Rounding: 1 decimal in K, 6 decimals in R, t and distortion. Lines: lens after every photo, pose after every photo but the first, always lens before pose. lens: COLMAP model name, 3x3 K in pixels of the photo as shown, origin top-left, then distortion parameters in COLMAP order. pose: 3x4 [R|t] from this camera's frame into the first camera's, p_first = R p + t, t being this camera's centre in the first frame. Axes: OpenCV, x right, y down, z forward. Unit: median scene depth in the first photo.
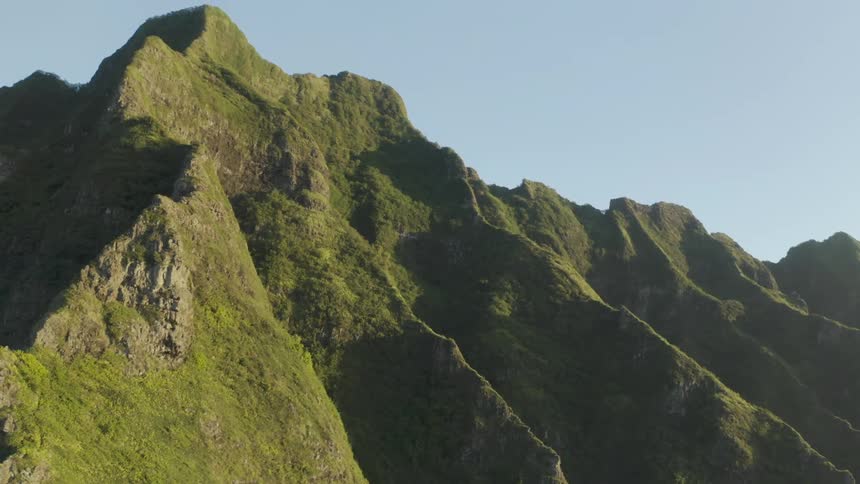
lens RADIAL K [[692.7, 0, 430.0], [0, 692.7, 242.0], [0, 0, 1]] dist [-0.194008, 0.005113]
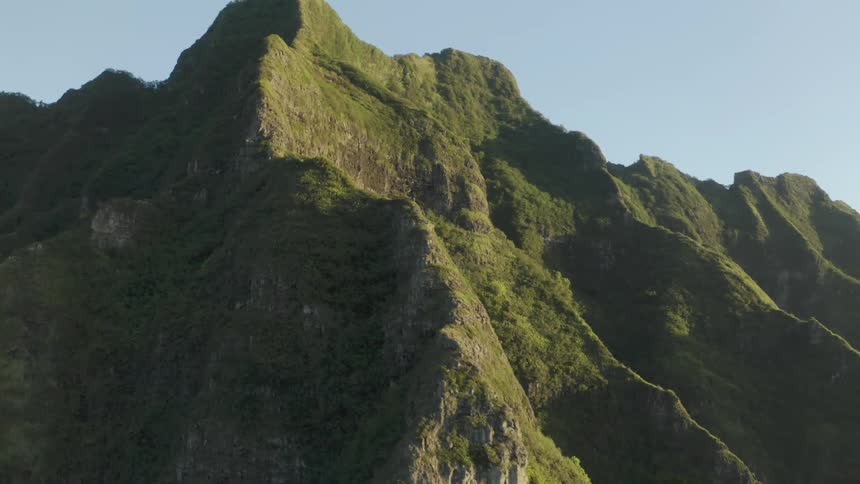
lens RADIAL K [[692.7, 0, 430.0], [0, 692.7, 242.0], [0, 0, 1]] dist [-0.194008, 0.005113]
pose [[0.996566, -0.046973, -0.068186, -0.160590], [0.051410, 0.996570, 0.064844, -0.088878], [0.064906, -0.068127, 0.995563, 0.139625]]
